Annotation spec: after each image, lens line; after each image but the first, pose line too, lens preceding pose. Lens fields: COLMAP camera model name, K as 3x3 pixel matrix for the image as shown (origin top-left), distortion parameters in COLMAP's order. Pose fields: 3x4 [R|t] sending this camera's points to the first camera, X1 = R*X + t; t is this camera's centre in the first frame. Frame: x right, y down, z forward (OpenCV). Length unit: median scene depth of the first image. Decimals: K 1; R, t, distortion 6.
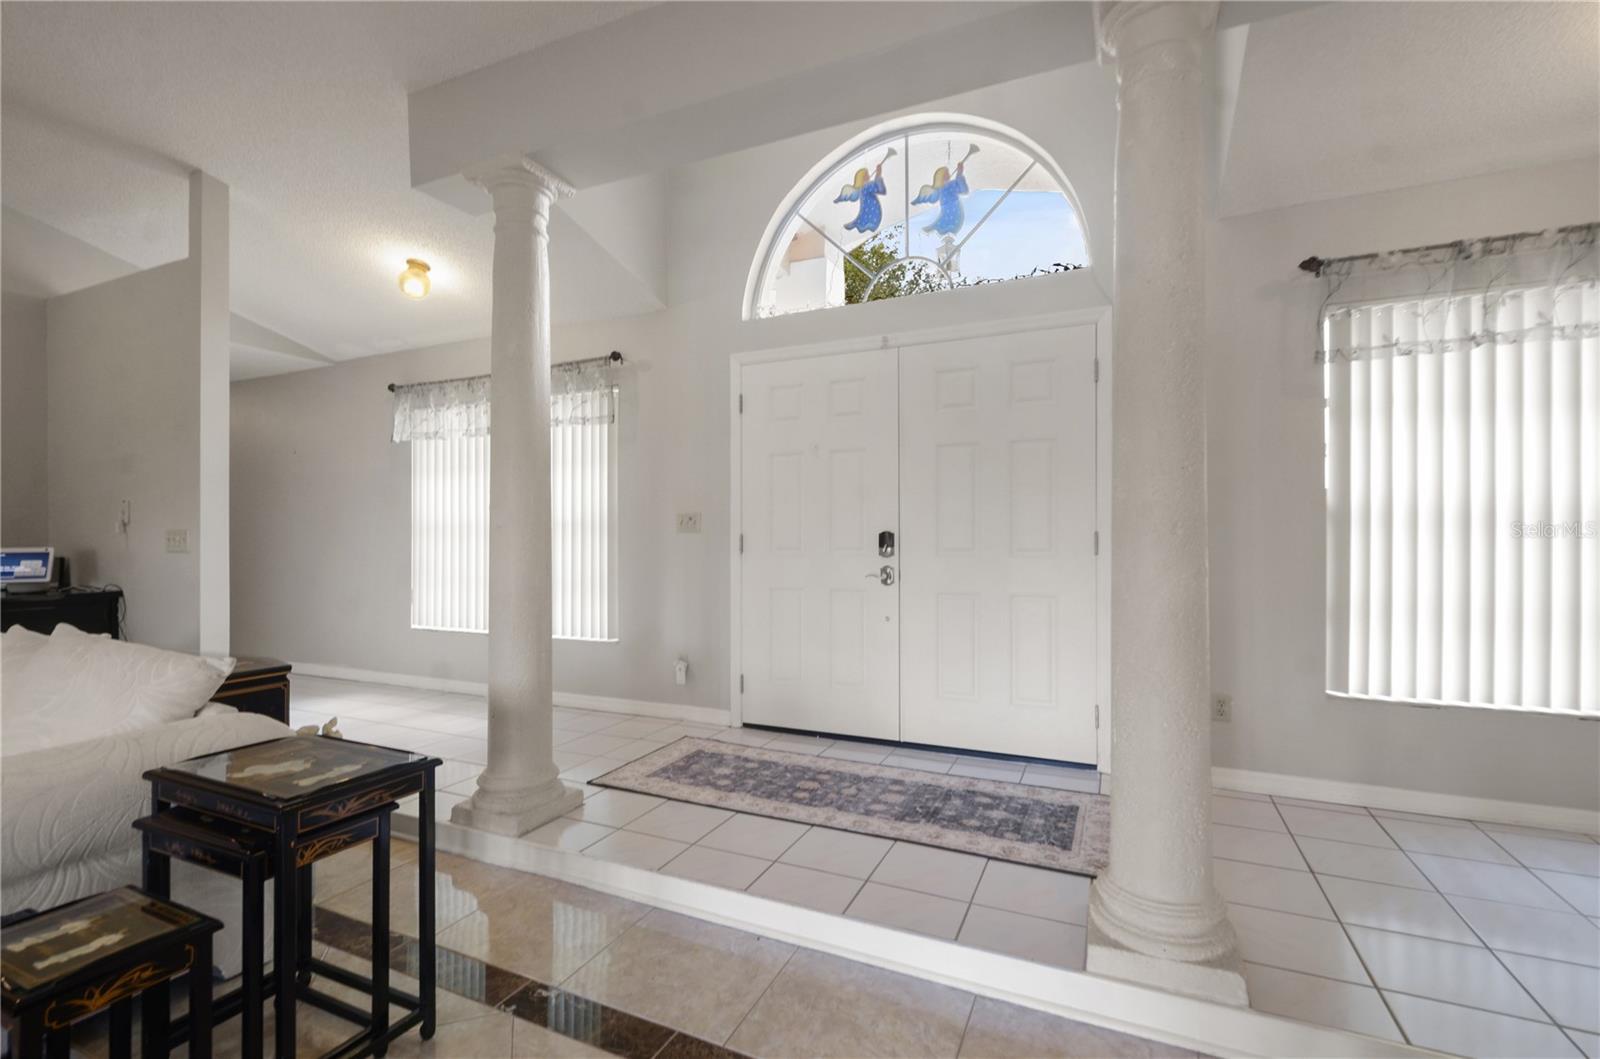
lens RADIAL K [[708.1, 0, 791.1], [0, 708.1, 535.0], [0, 0, 1]] dist [-0.001546, -0.000673]
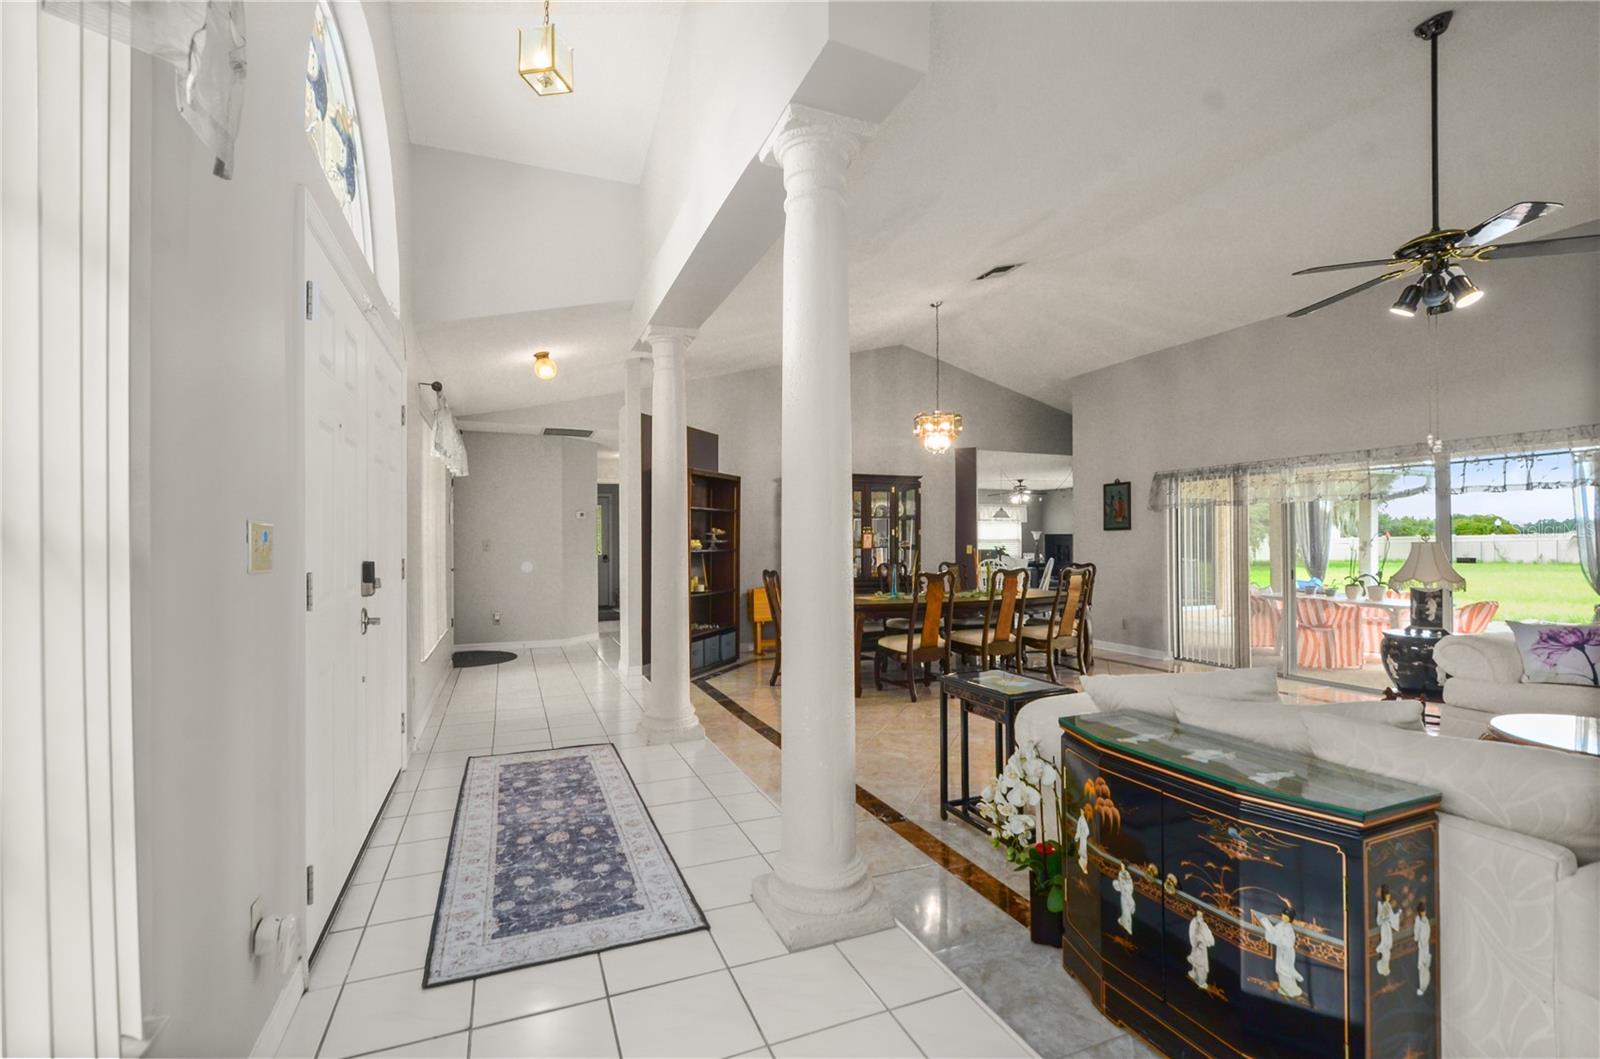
lens RADIAL K [[708.1, 0, 797.4], [0, 708.1, 538.4], [0, 0, 1]] dist [-0.001546, -0.000673]
pose [[-0.731095, 0.004385, 0.682261, -0.863408], [0.000635, 0.999983, -0.005747, -0.033212], [-0.682275, -0.003768, -0.731086, 1.507931]]
